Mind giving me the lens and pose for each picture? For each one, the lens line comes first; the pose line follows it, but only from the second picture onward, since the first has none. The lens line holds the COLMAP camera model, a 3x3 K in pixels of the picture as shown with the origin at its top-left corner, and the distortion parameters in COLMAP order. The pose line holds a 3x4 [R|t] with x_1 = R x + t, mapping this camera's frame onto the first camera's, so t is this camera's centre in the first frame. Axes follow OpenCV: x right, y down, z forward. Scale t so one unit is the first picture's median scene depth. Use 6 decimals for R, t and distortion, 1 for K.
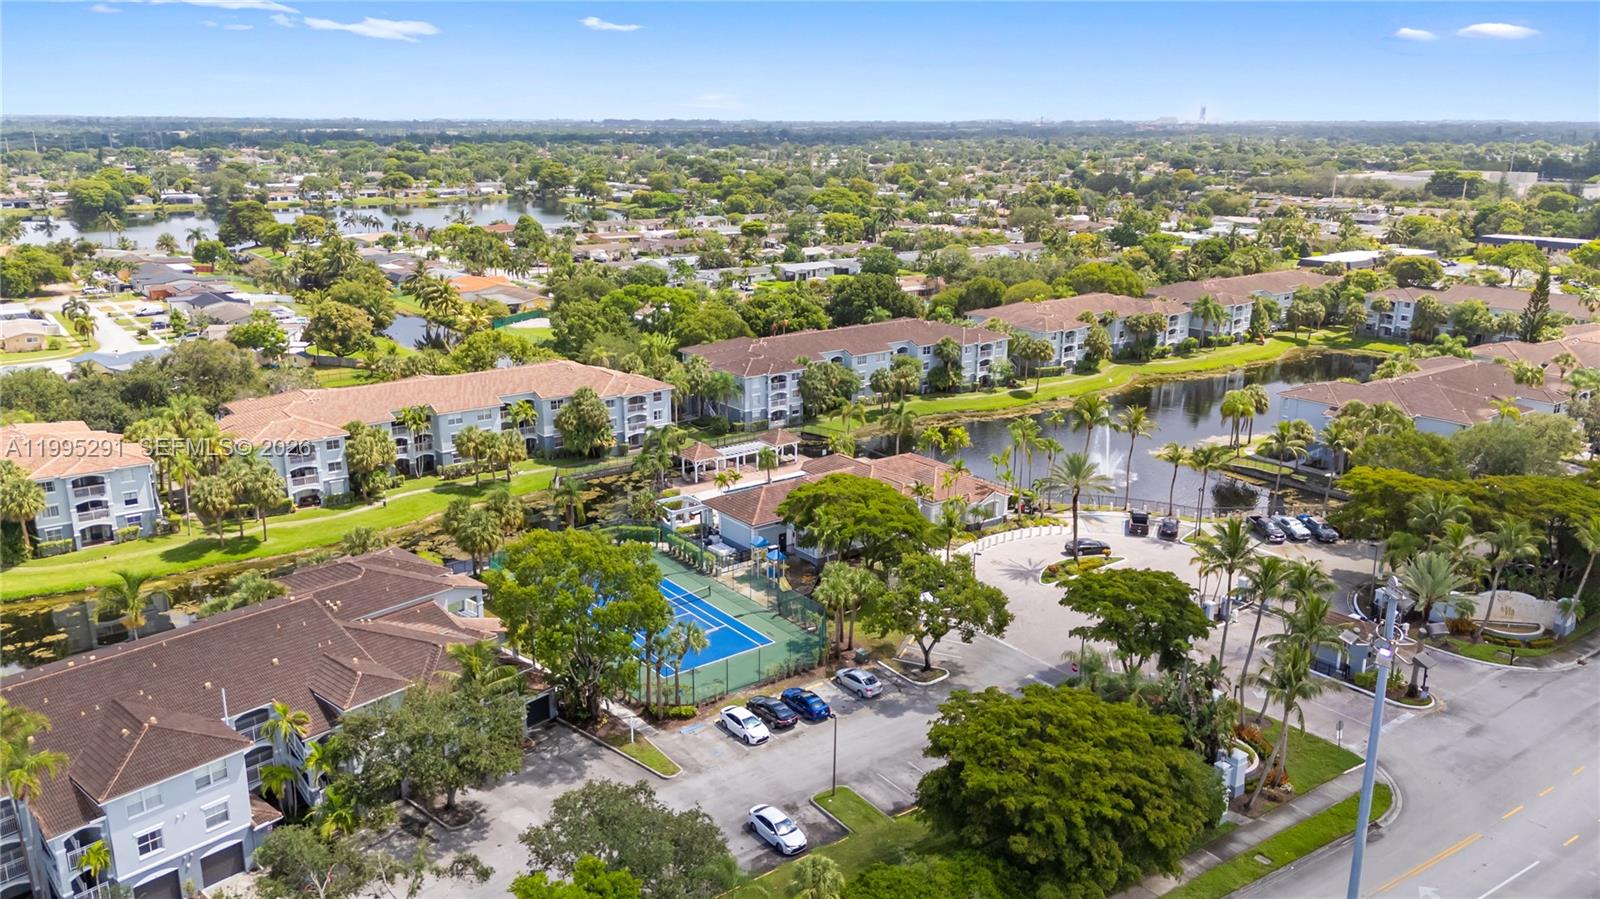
lens RADIAL K [[1186.3, 0, 838.0], [0, 1186.3, 463.5], [0, 0, 1]] dist [0.039679, -0.027413]
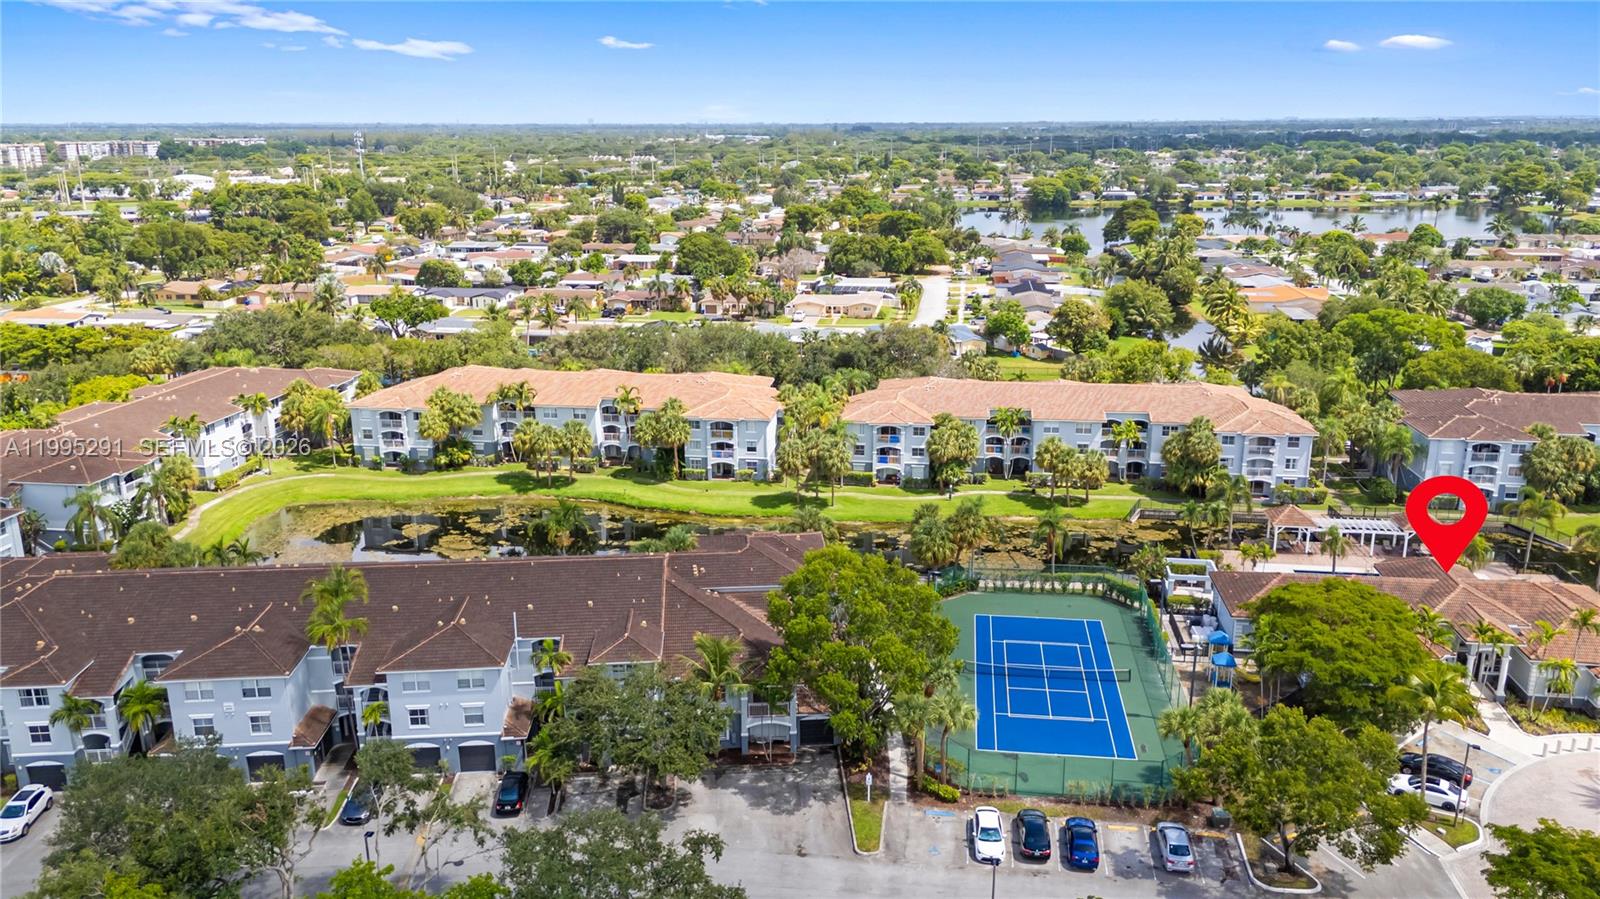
lens RADIAL K [[1186.3, 0, 802.6], [0, 1186.3, 447.5], [0, 0, 1]] dist [0.039679, -0.027413]
pose [[0.695404, 0.179696, -0.695790, 0.215095], [-0.189013, 0.979877, 0.064157, -0.045299], [0.693317, 0.086898, 0.715374, 0.167901]]
